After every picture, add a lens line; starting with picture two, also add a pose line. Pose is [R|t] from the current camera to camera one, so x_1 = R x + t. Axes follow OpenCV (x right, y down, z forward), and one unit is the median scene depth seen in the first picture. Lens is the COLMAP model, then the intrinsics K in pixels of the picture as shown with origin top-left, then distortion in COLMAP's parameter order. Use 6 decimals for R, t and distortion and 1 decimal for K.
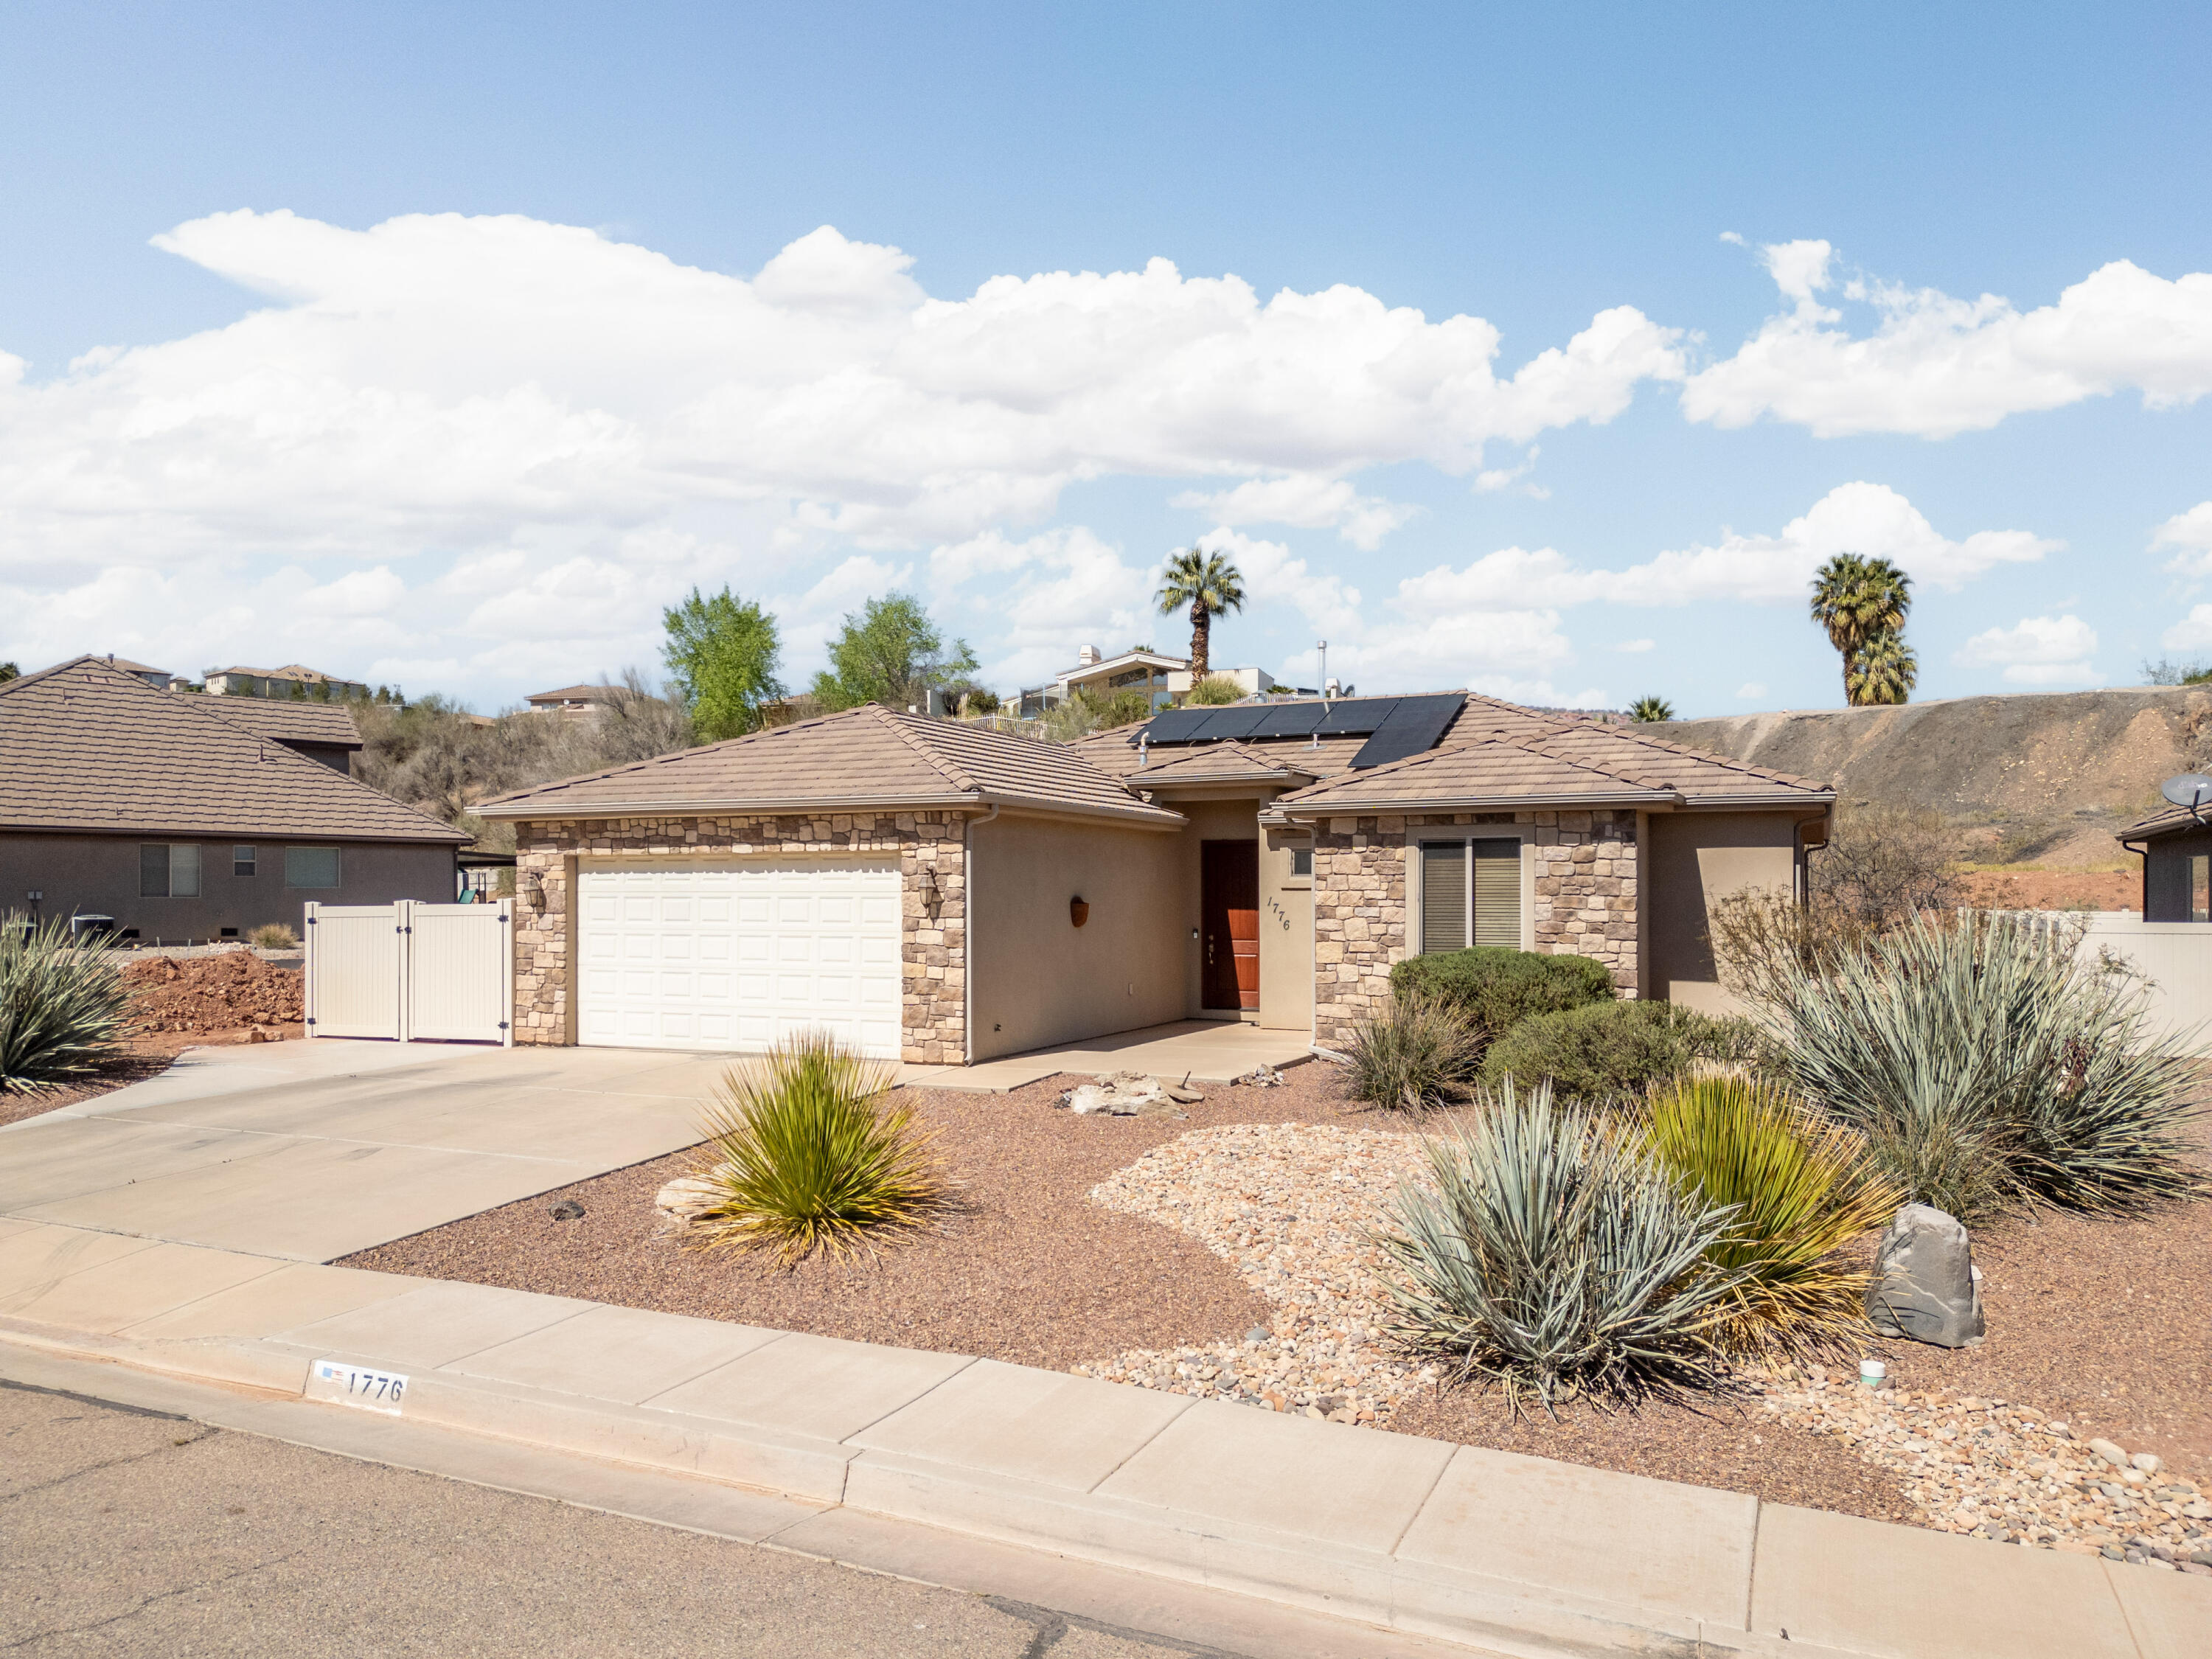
lens RADIAL K [[1550.7, 0, 1106.4], [0, 1550.7, 891.8], [0, 0, 1]] dist [0.072307, -0.068238]
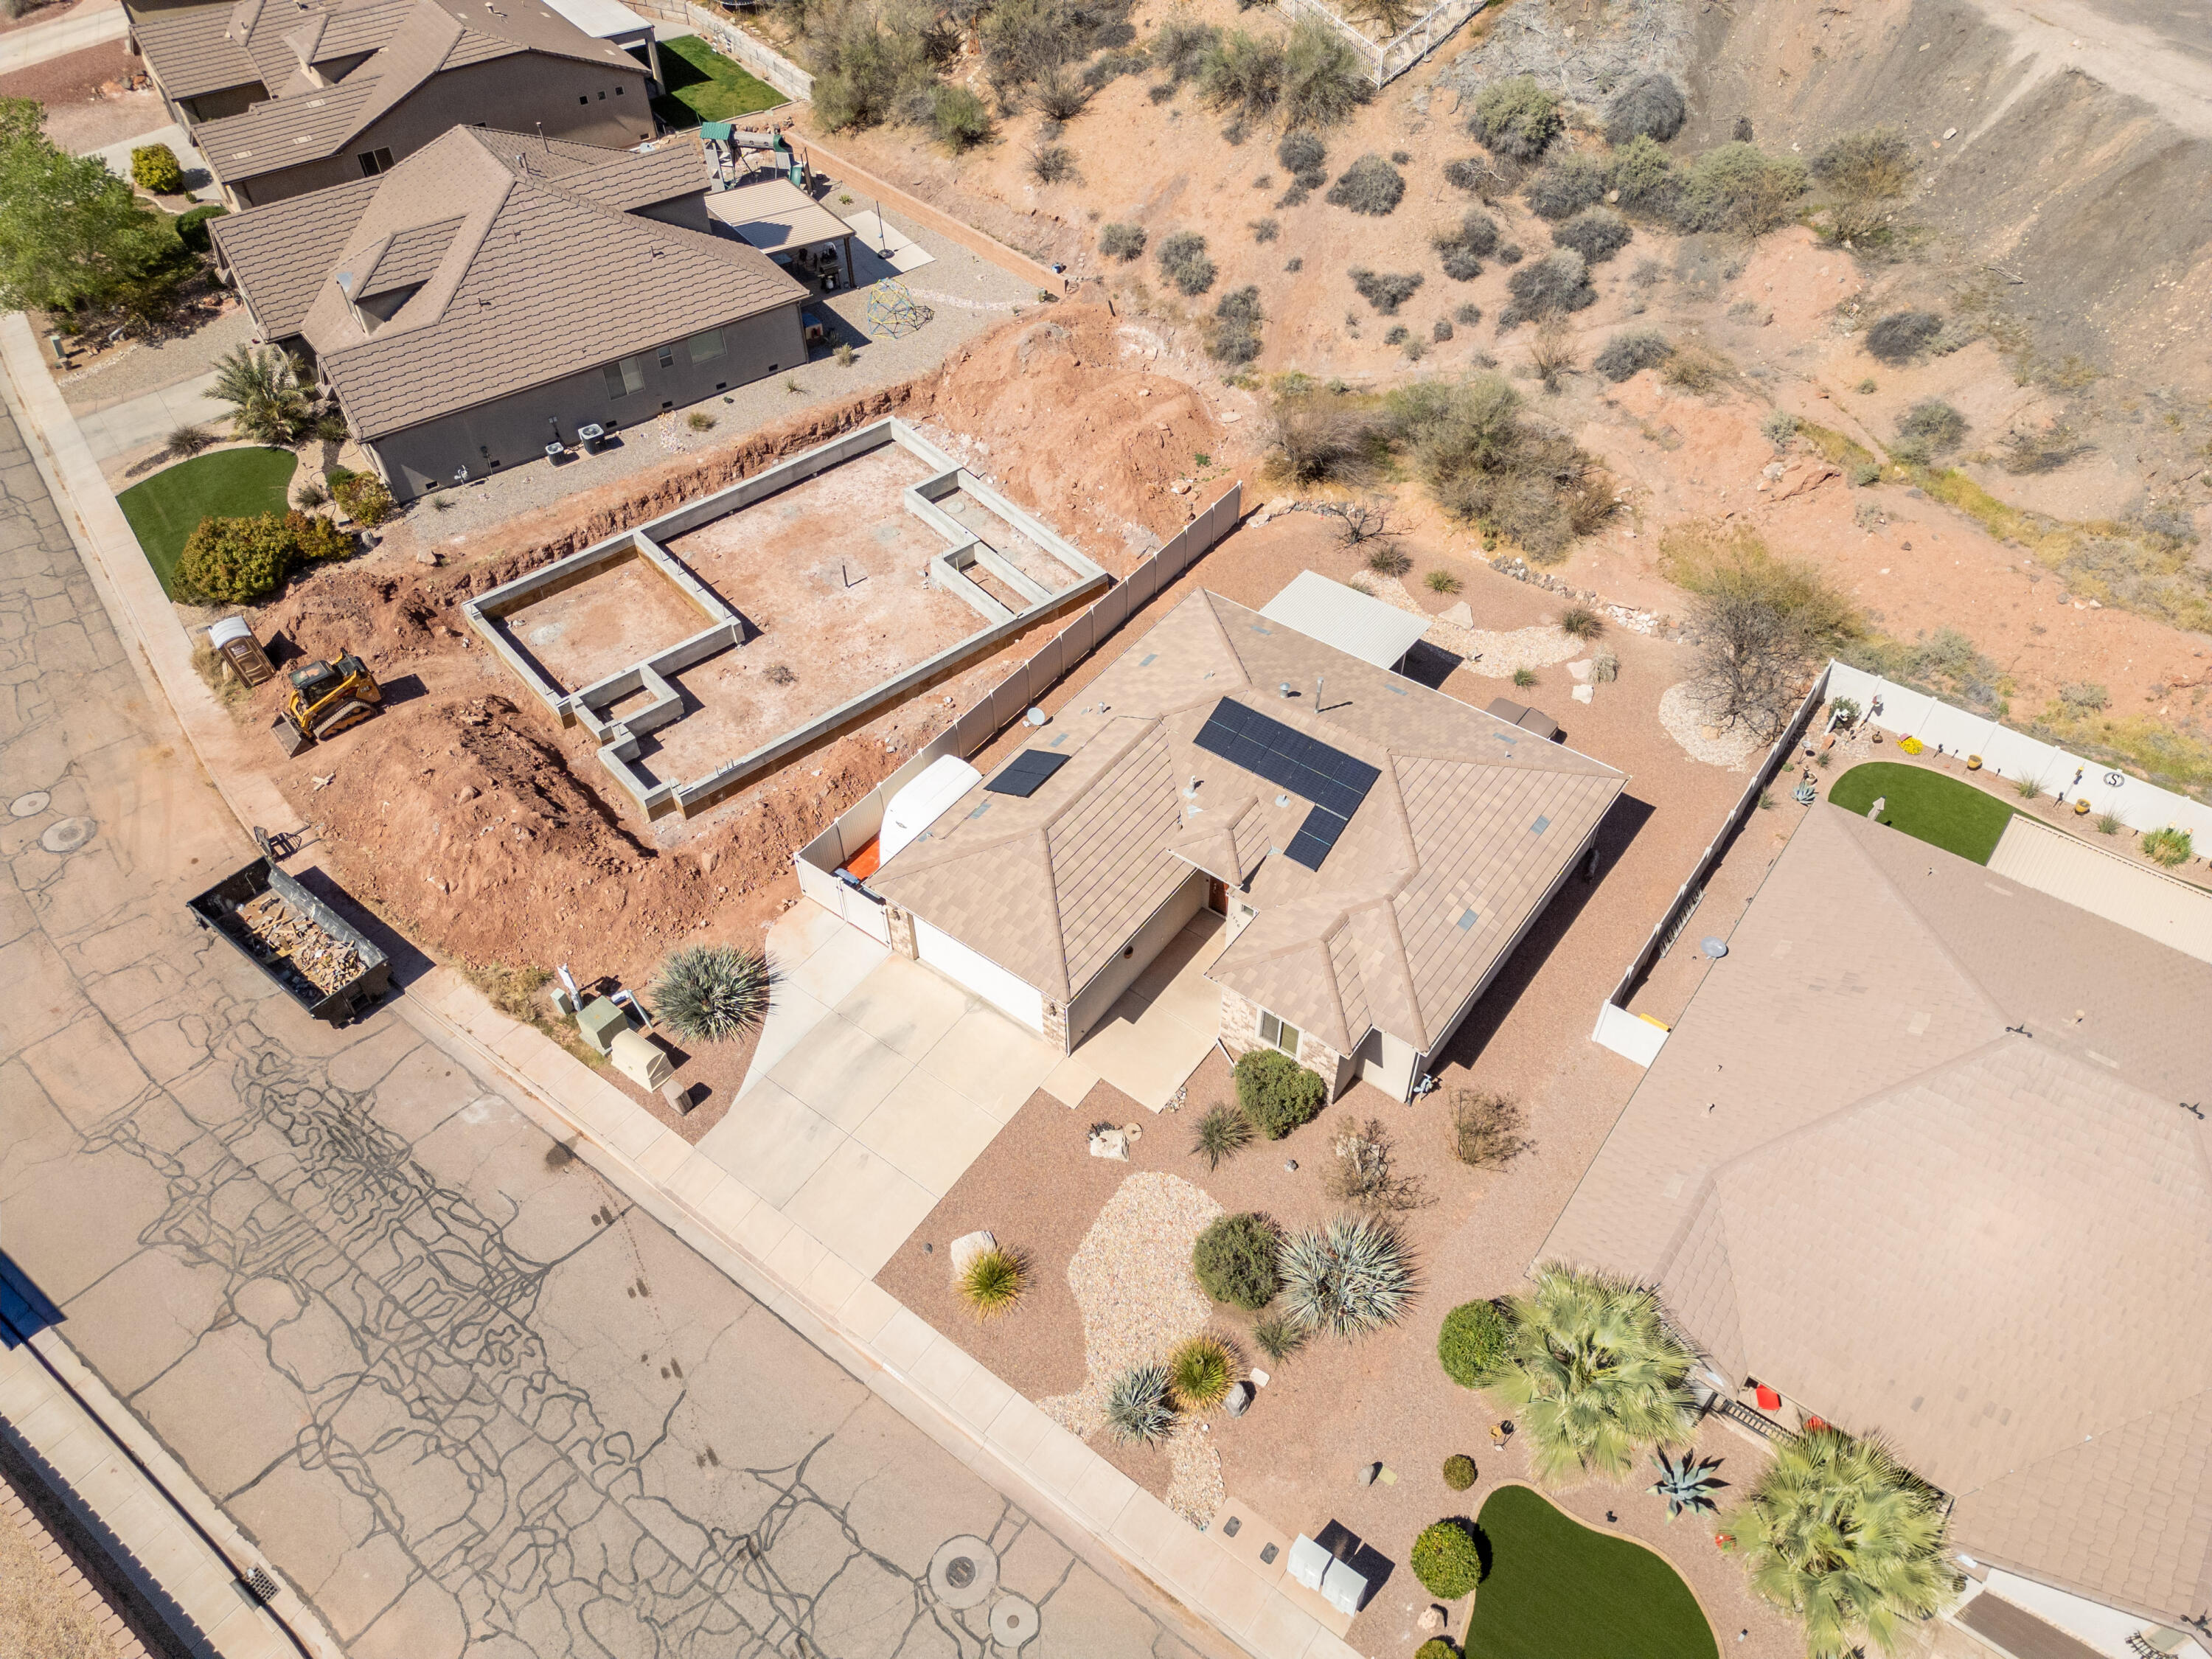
lens RADIAL K [[1550.7, 0, 1106.1], [0, 1550.7, 826.1], [0, 0, 1]] dist [0.072307, -0.068238]
pose [[0.977437, 0.148072, -0.150635, 0.278696], [0.008894, 0.683663, 0.729743, -1.871696], [0.211038, -0.714618, 0.666921, -0.380439]]
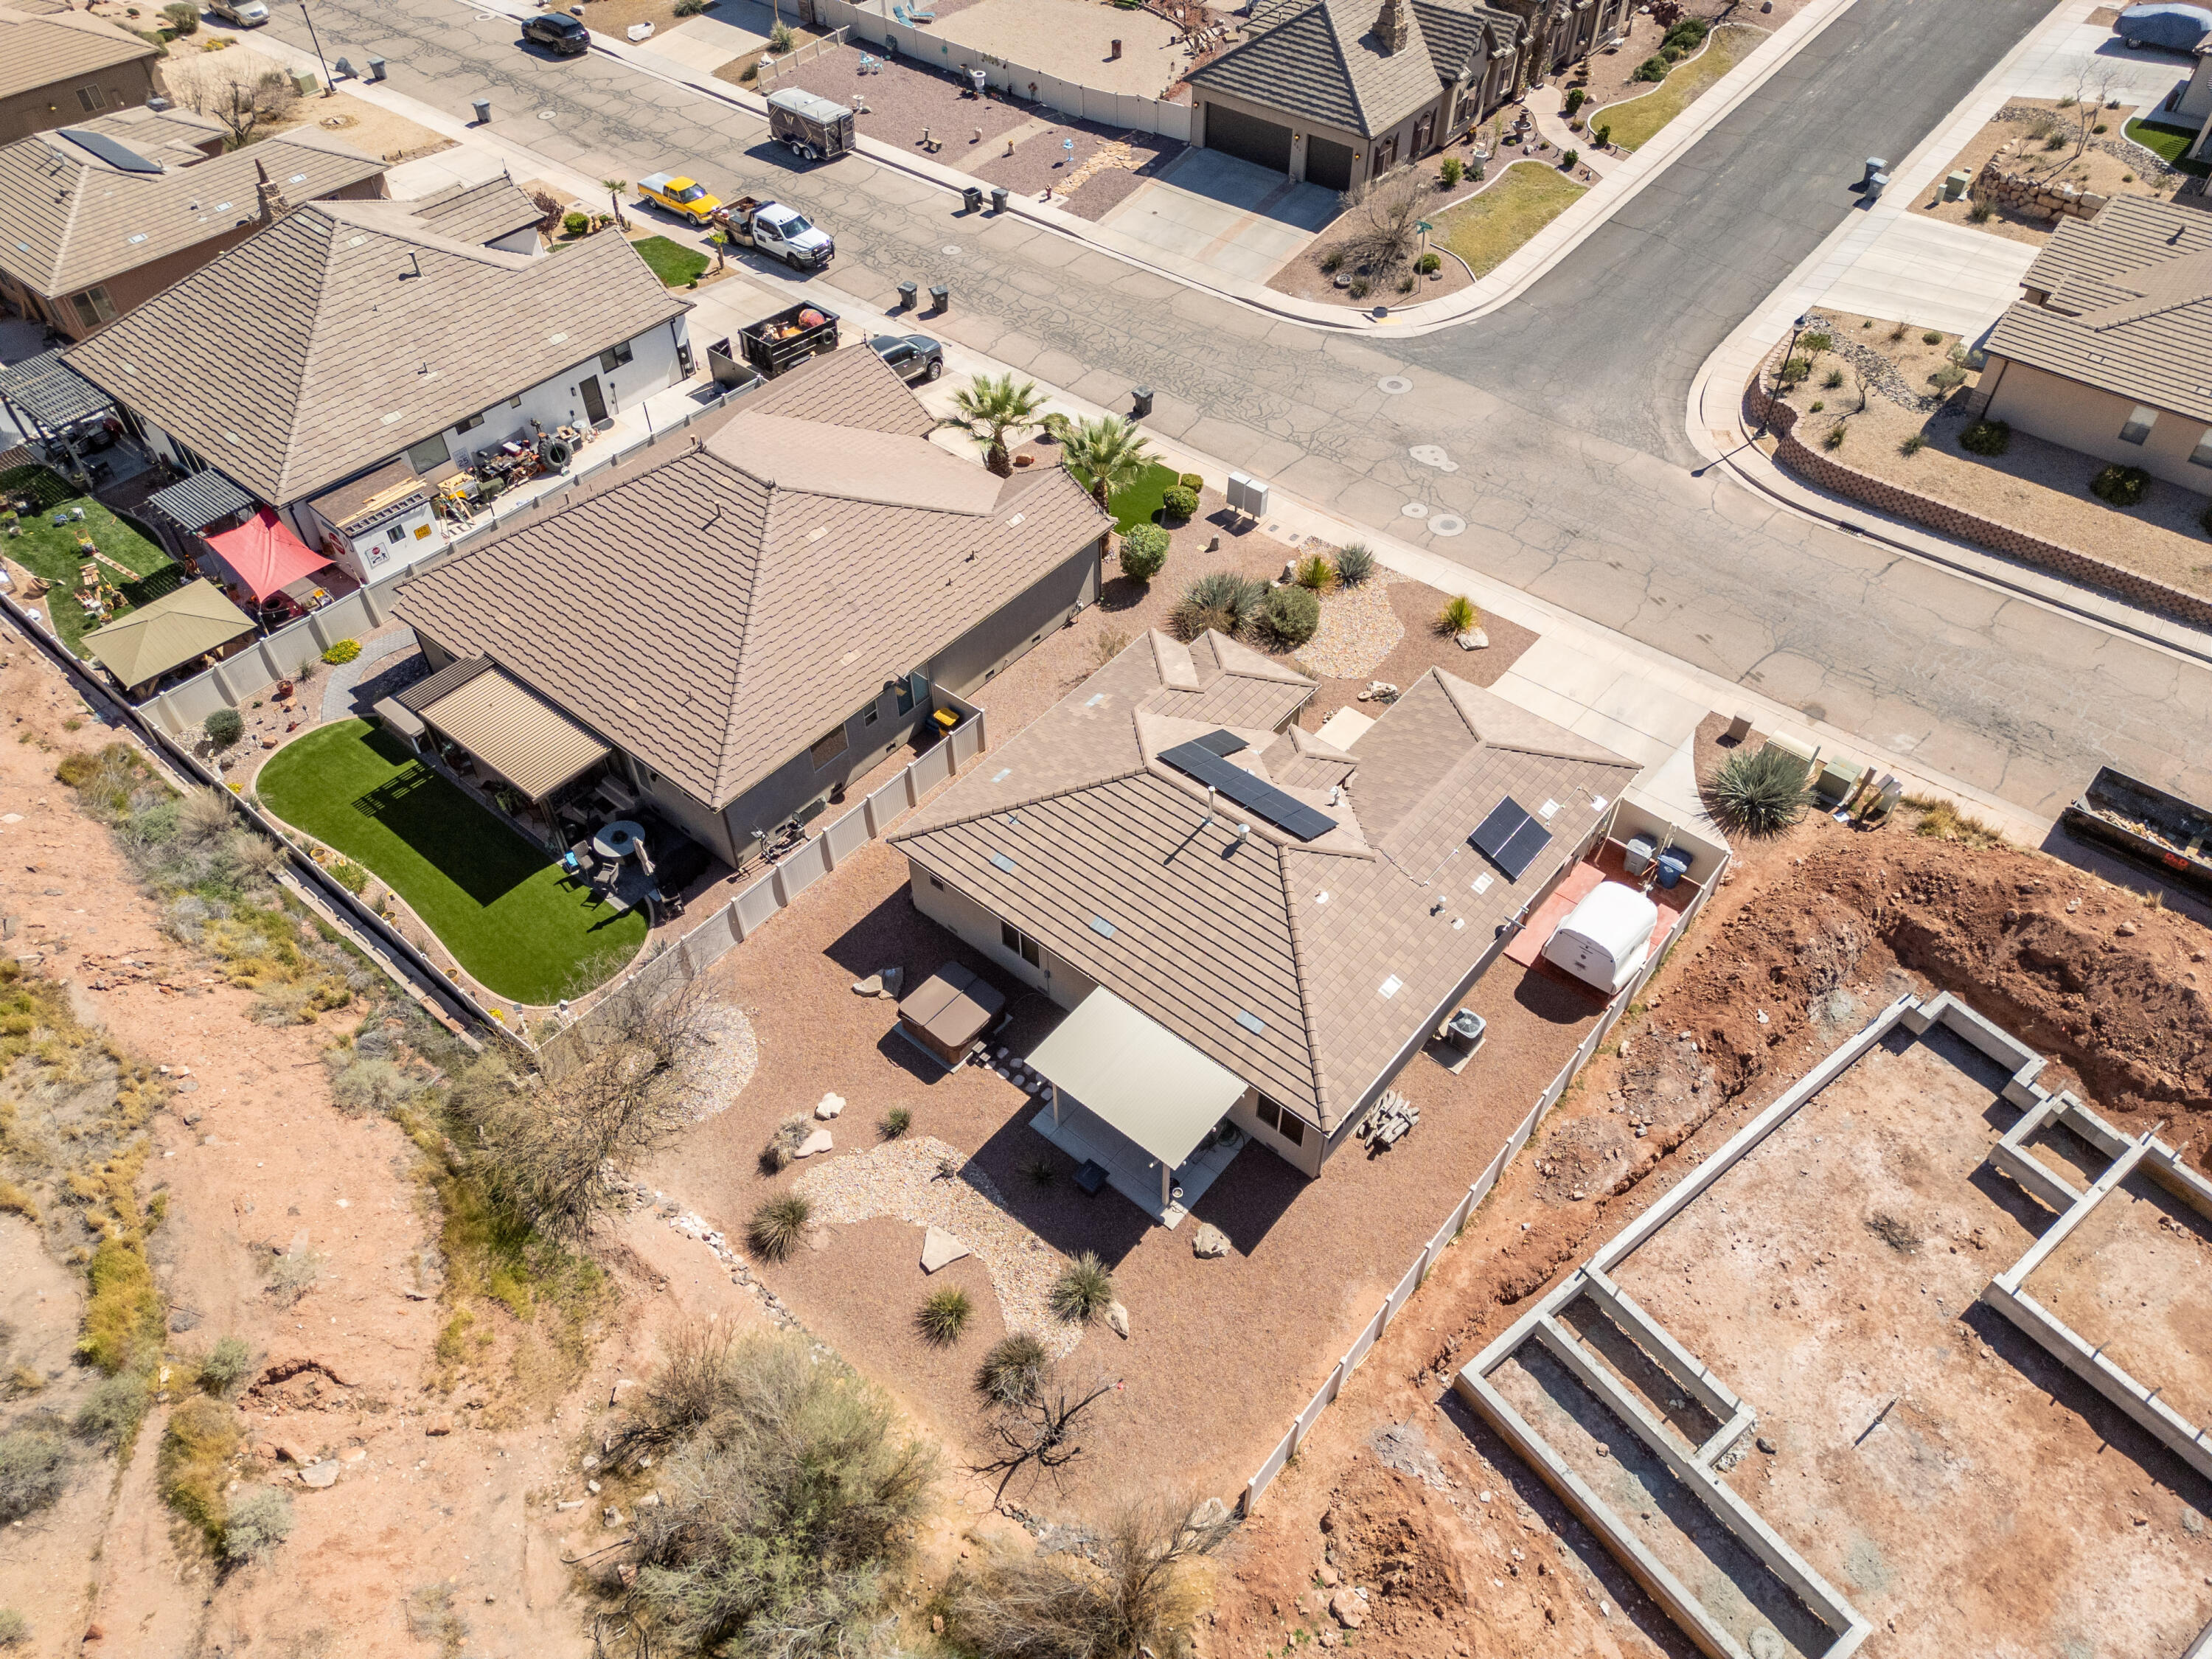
lens RADIAL K [[1550.7, 0, 1110.2], [0, 1550.7, 827.4], [0, 0, 1]] dist [0.072307, -0.068238]
pose [[-0.965466, -0.187936, 0.180432, -0.072216], [0.002577, 0.685637, 0.727939, -1.875649], [-0.260517, 0.703265, -0.661475, 3.093311]]
